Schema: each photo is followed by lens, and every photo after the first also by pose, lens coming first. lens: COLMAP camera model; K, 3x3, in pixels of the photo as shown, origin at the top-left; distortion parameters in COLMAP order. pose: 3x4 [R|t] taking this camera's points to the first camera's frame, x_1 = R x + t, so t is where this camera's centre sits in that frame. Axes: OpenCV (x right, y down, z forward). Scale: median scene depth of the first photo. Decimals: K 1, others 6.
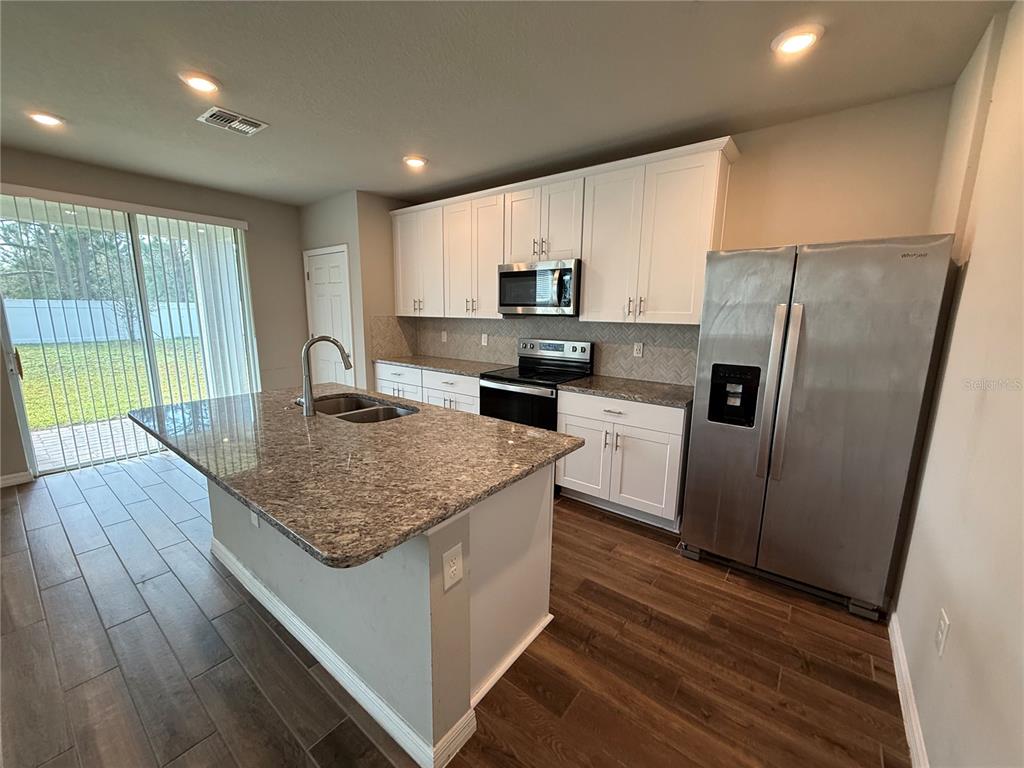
lens RADIAL K [[409.5, 0, 509.5], [0, 409.5, 384.5], [0, 0, 1]] dist [-0.001730, -0.000678]
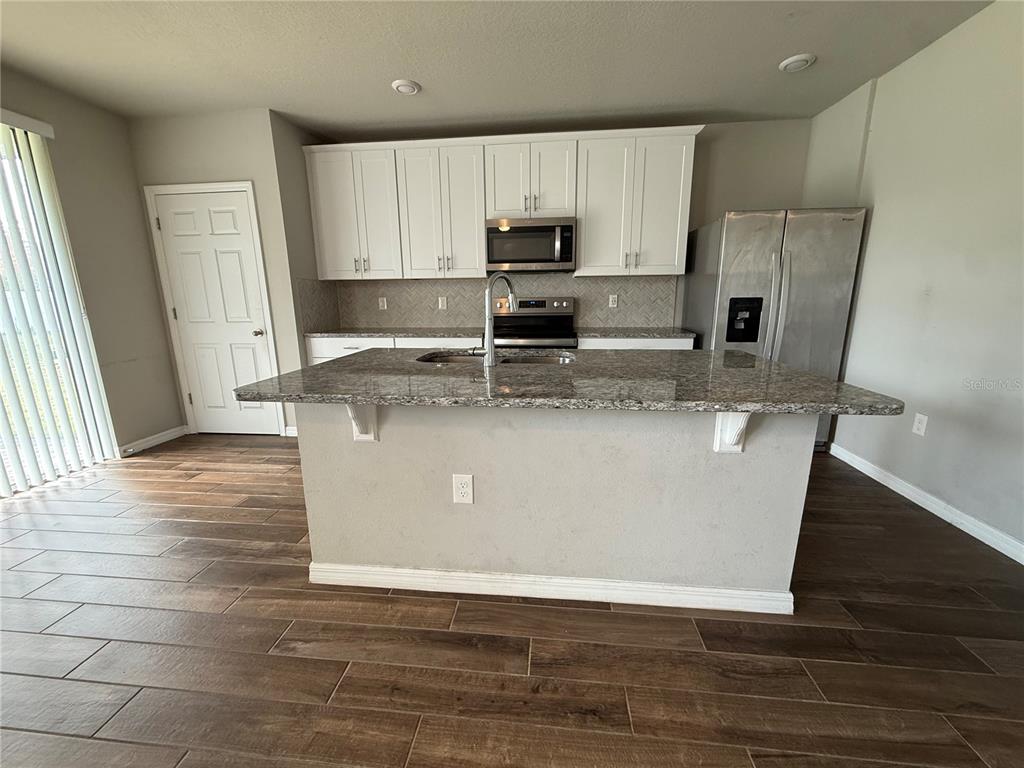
lens RADIAL K [[409.5, 0, 511.5], [0, 409.5, 384.5], [0, 0, 1]] dist [-0.001730, -0.000678]
pose [[0.849706, -0.132425, 0.510356, -0.550751], [0.113466, 0.991193, 0.068277, 0.037955], [-0.514903, -0.000107, 0.857248, 0.146563]]
